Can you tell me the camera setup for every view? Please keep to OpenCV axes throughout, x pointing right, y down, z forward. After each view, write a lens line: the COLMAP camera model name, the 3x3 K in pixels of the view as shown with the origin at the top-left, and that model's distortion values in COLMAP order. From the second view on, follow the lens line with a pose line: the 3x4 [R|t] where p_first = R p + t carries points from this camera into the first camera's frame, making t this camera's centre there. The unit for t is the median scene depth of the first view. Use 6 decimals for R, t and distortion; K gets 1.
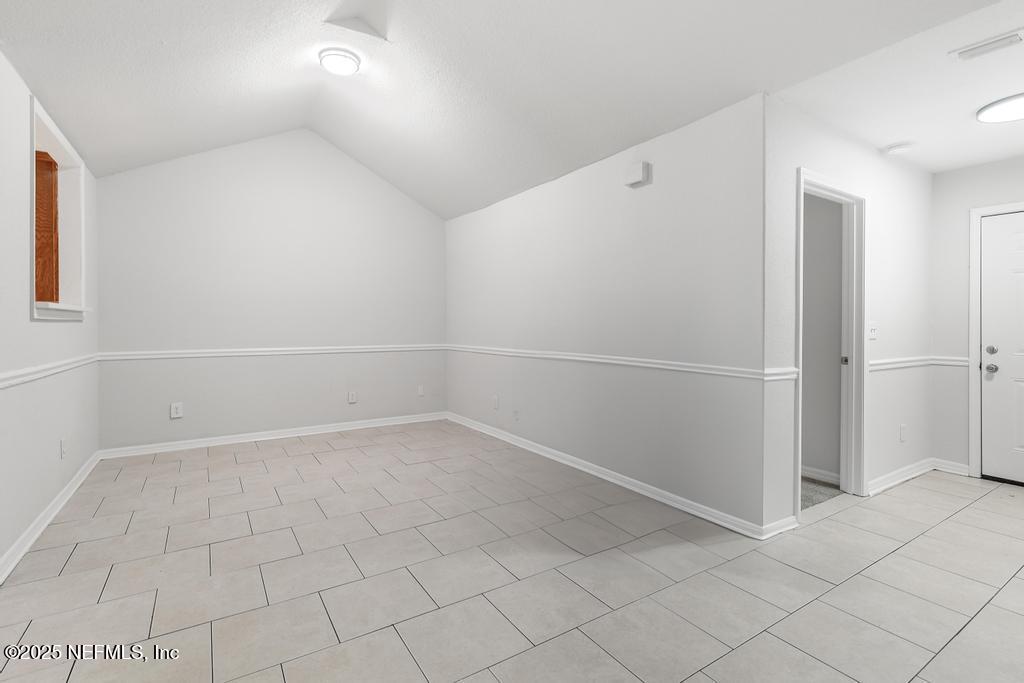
lens RADIAL K [[475.4, 0, 511.4], [0, 475.4, 324.5], [0, 0, 1]] dist [0.002040, 0.000088]
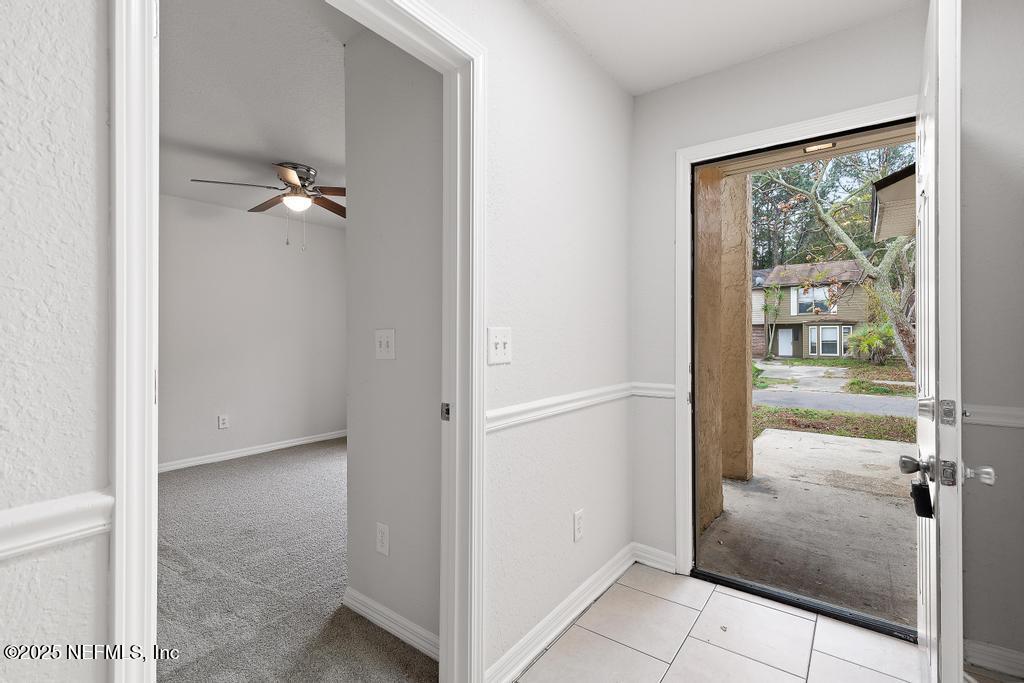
lens RADIAL K [[465.4, 0, 511.0], [0, 465.4, 329.2], [0, 0, 1]] dist [0.002399, 0.000144]
pose [[0.936383, 0.000365, 0.350979, 0.608961], [0.001768, 0.999982, -0.005758, -0.001065], [-0.350974, 0.006012, 0.936366, 0.561107]]
